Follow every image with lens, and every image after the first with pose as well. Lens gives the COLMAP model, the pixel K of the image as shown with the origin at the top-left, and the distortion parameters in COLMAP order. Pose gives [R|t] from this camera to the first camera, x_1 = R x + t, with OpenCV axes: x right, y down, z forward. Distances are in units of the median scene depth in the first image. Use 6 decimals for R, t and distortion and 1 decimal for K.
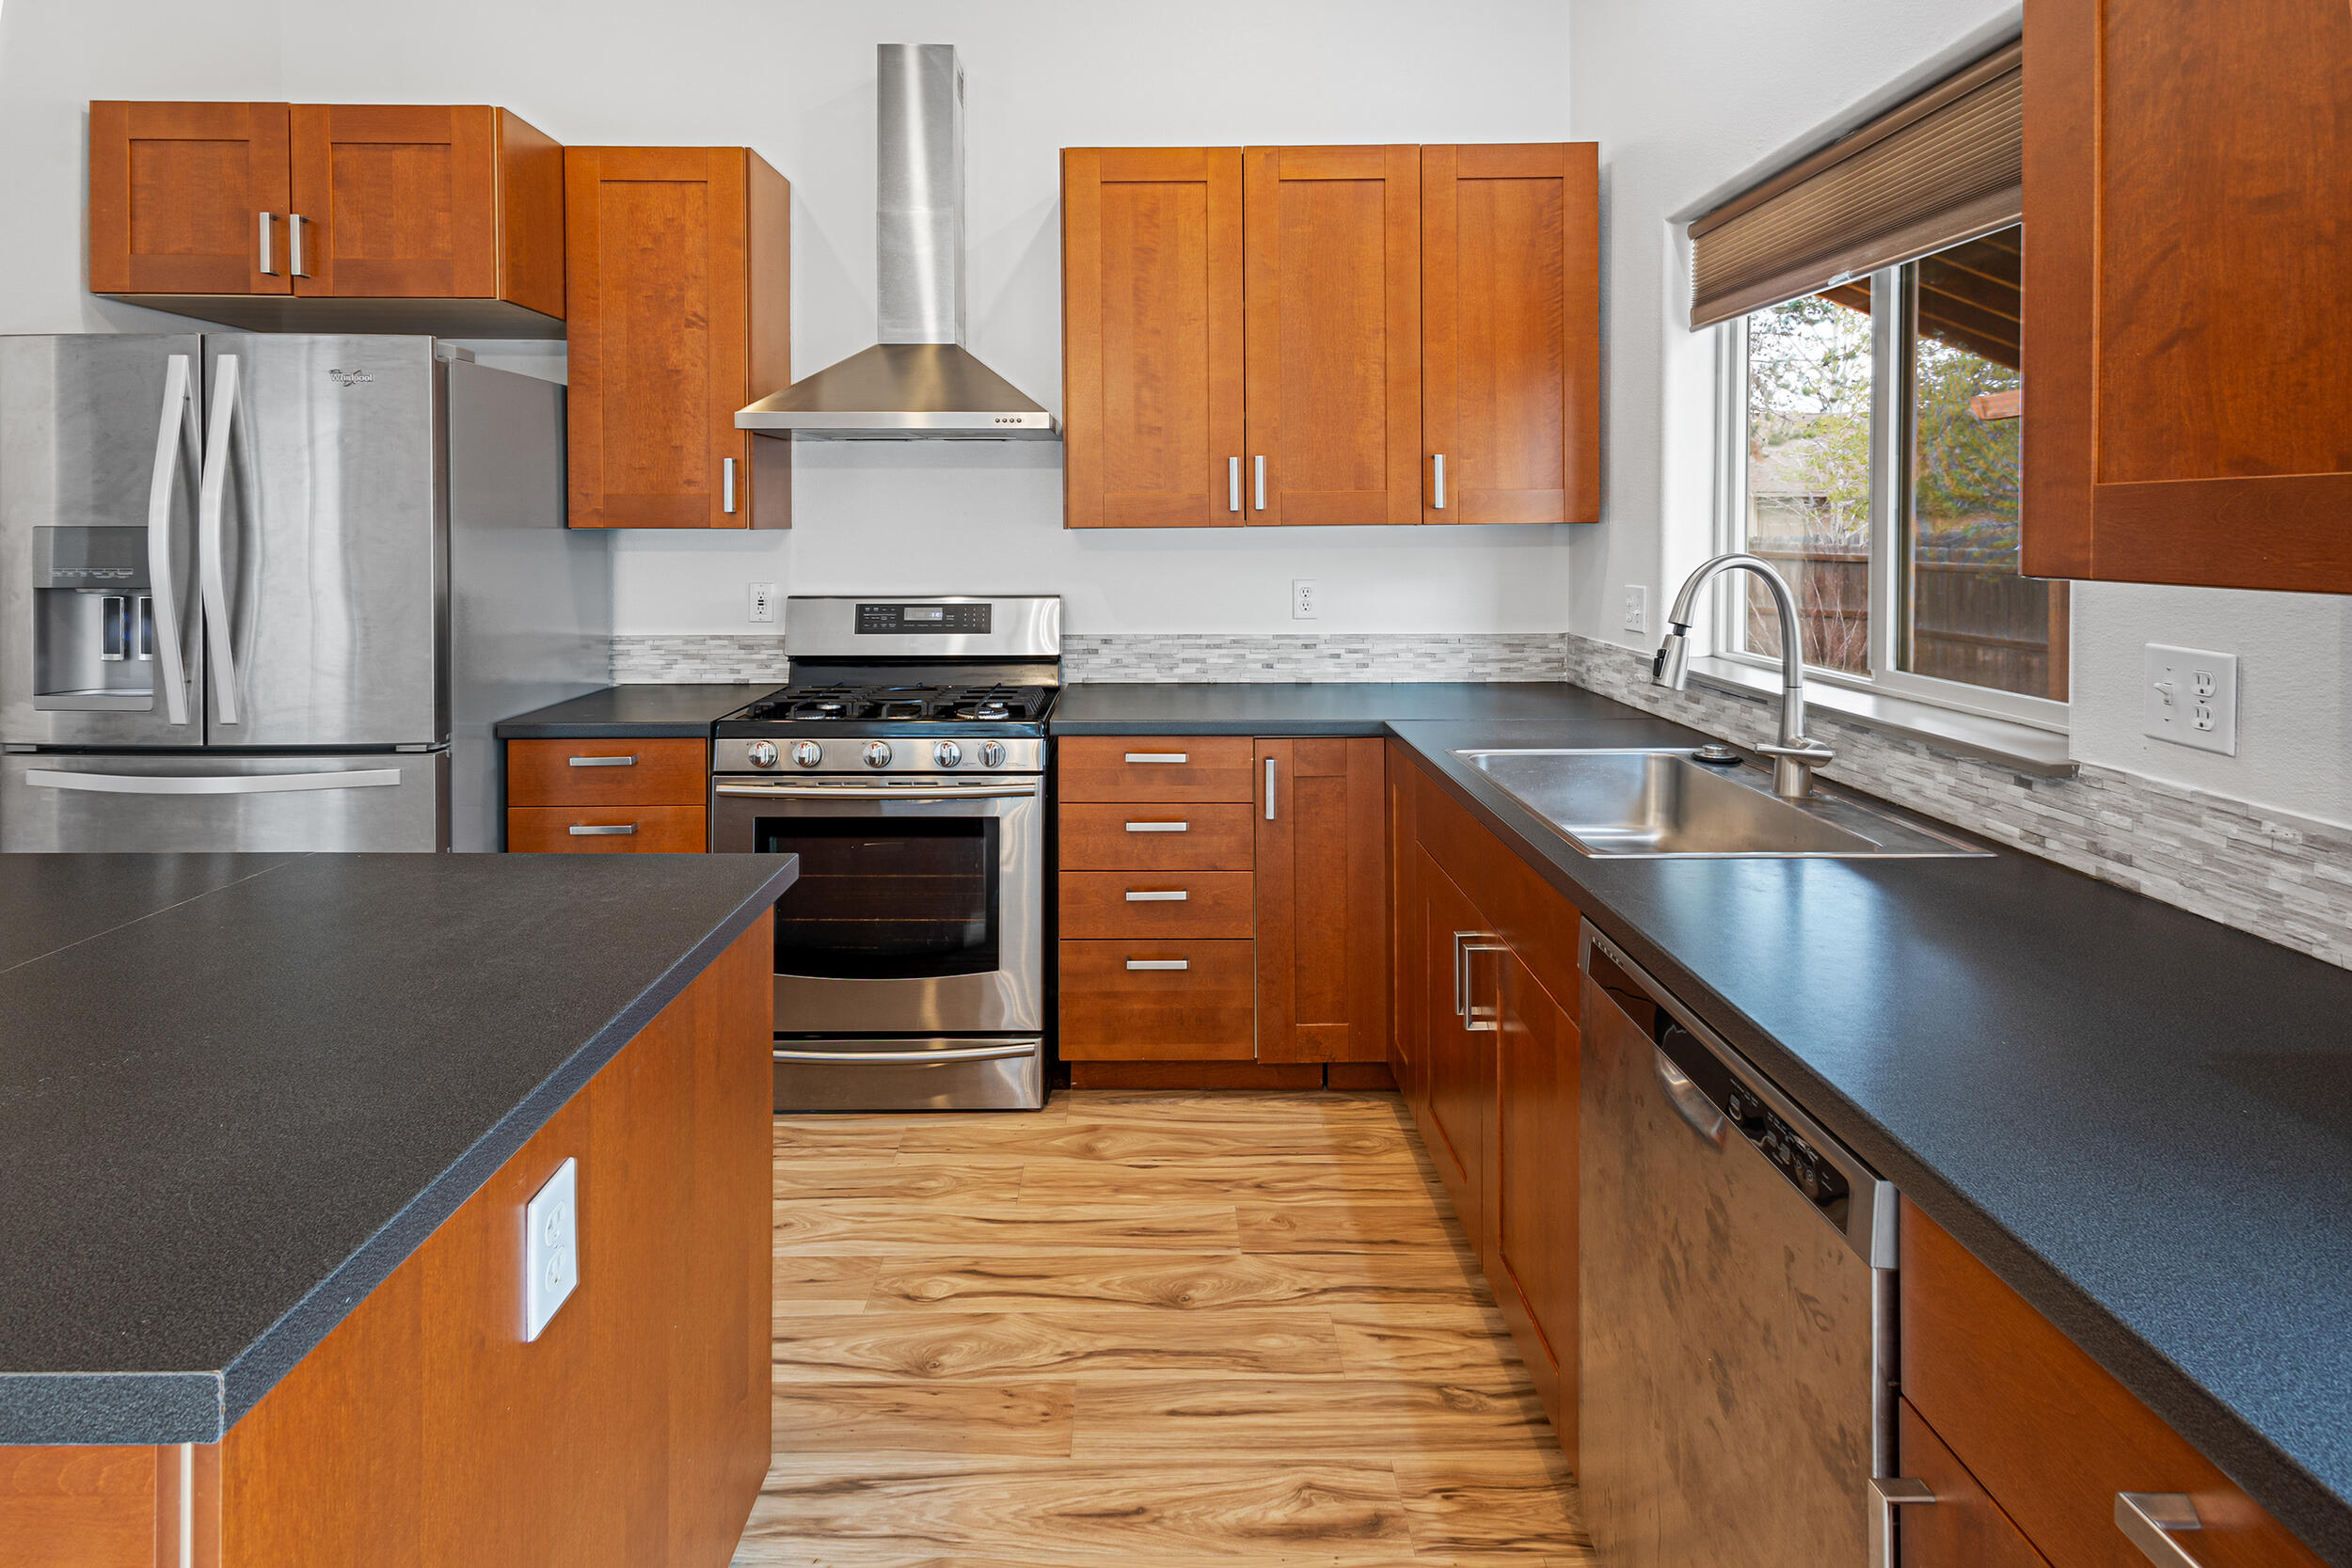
lens RADIAL K [[1152.1, 0, 1118.3], [0, 1152.1, 544.9], [0, 0, 1]] dist [0.004824, -0.000134]
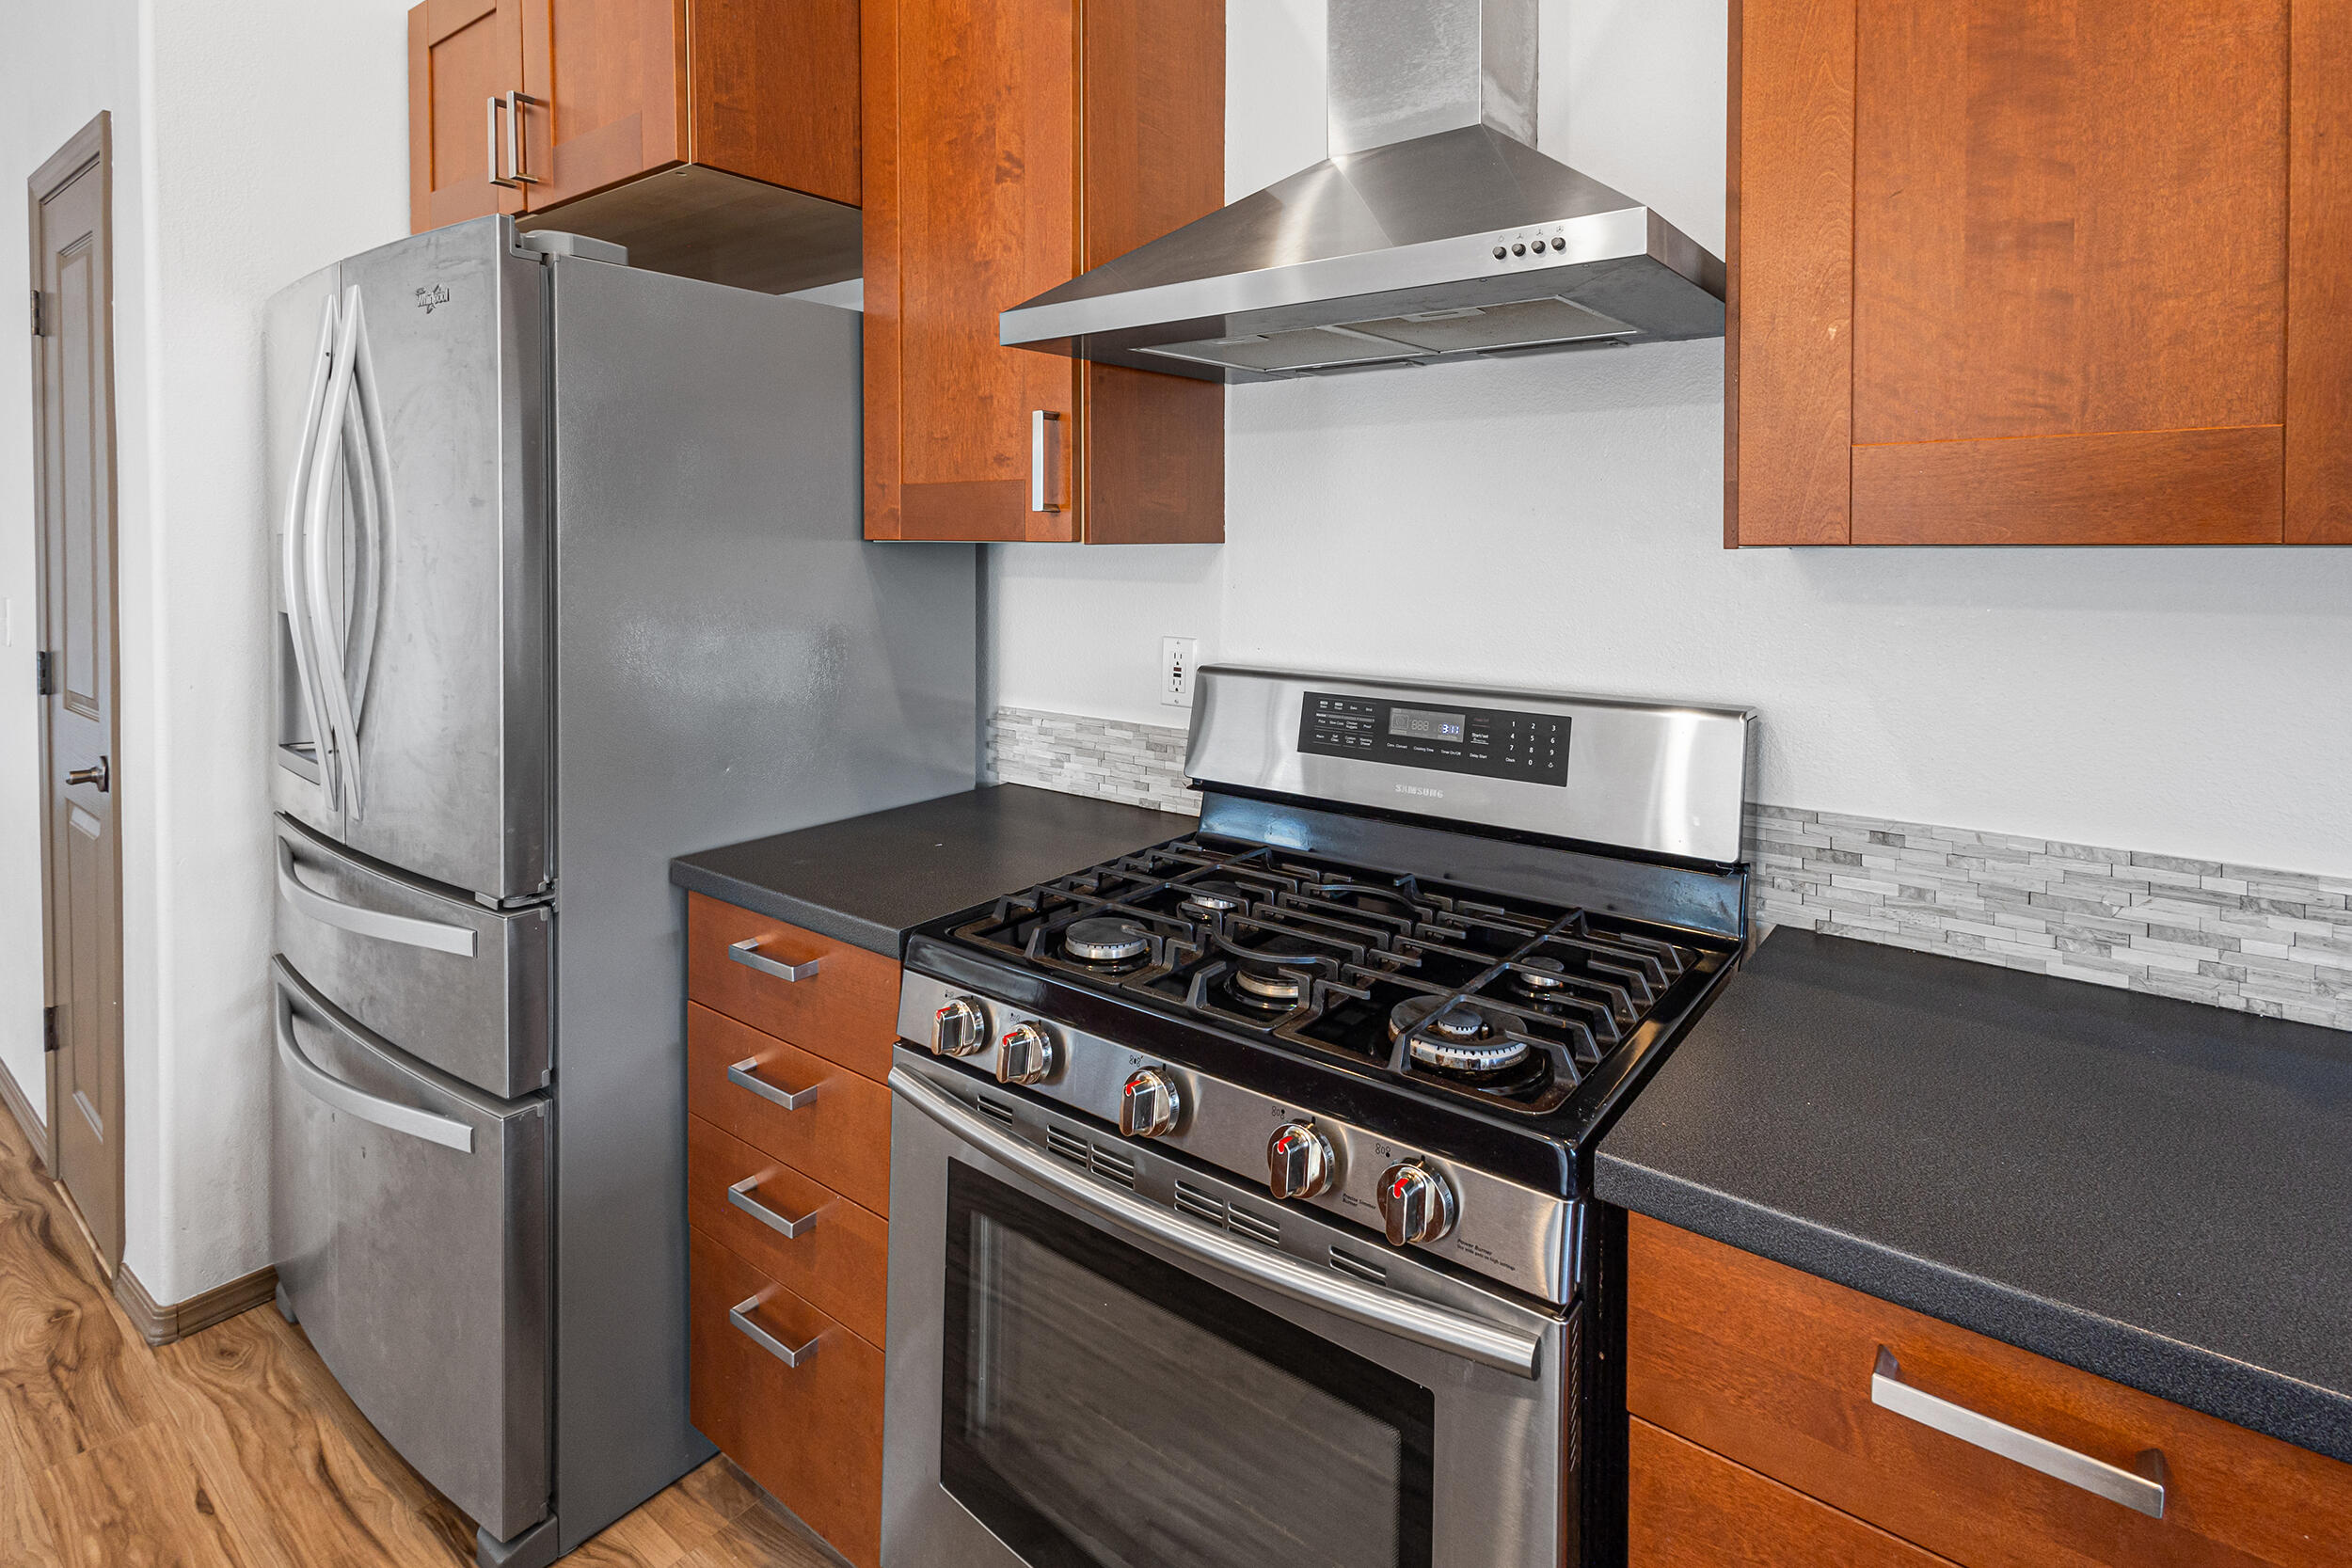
lens RADIAL K [[1140.2, 0, 1179.6], [0, 1140.2, 561.8], [0, 0, 1]] dist [0.014032, 0.000086]
pose [[0.804519, 0.015259, -0.593731, 0.029569], [-0.016058, 0.999863, 0.003938, -0.008047], [0.593710, 0.006366, 0.804654, 0.610542]]
